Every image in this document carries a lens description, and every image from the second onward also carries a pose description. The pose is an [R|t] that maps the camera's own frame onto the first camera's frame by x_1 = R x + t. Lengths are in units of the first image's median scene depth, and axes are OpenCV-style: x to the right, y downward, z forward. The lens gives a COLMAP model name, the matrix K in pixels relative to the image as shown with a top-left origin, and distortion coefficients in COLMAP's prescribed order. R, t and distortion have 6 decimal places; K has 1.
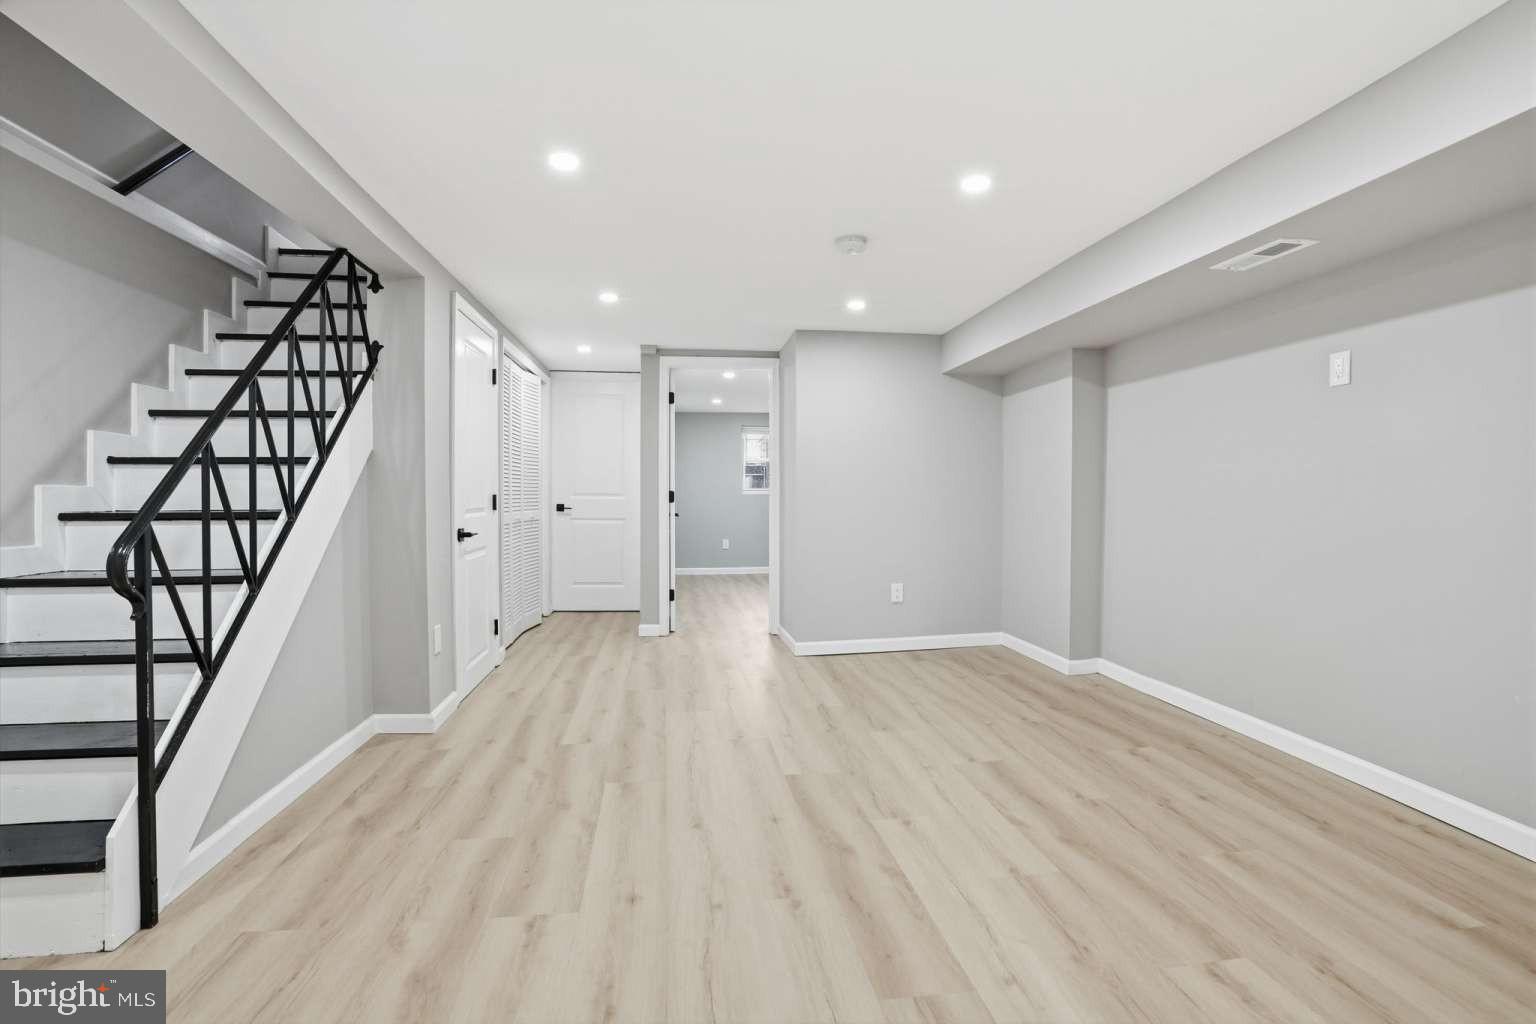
lens RADIAL K [[715.2, 0, 766.0], [0, 715.2, 504.3], [0, 0, 1]] dist [-0.000898, -0.000052]
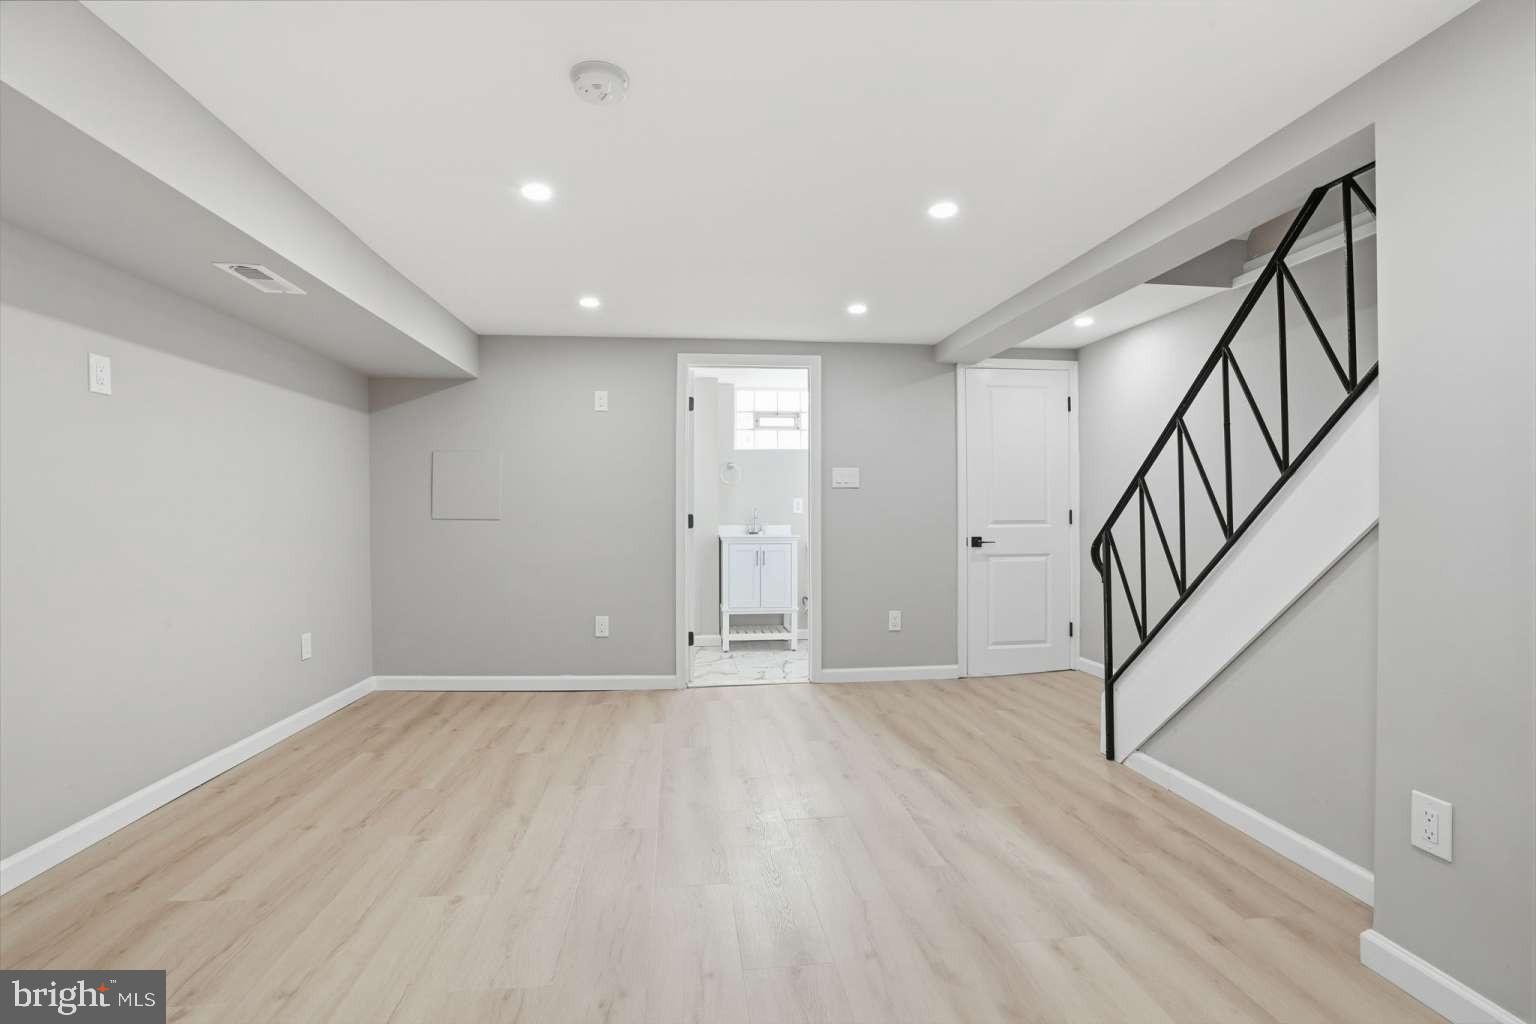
lens RADIAL K [[715.2, 0, 766.5], [0, 715.2, 506.3], [0, 0, 1]] dist [-0.000898, -0.000052]
pose [[-0.999890, -0.000614, 0.014839, -0.030522], [-0.000432, 0.999924, 0.012319, -0.044139], [-0.014845, 0.012311, -0.999814, 2.134185]]
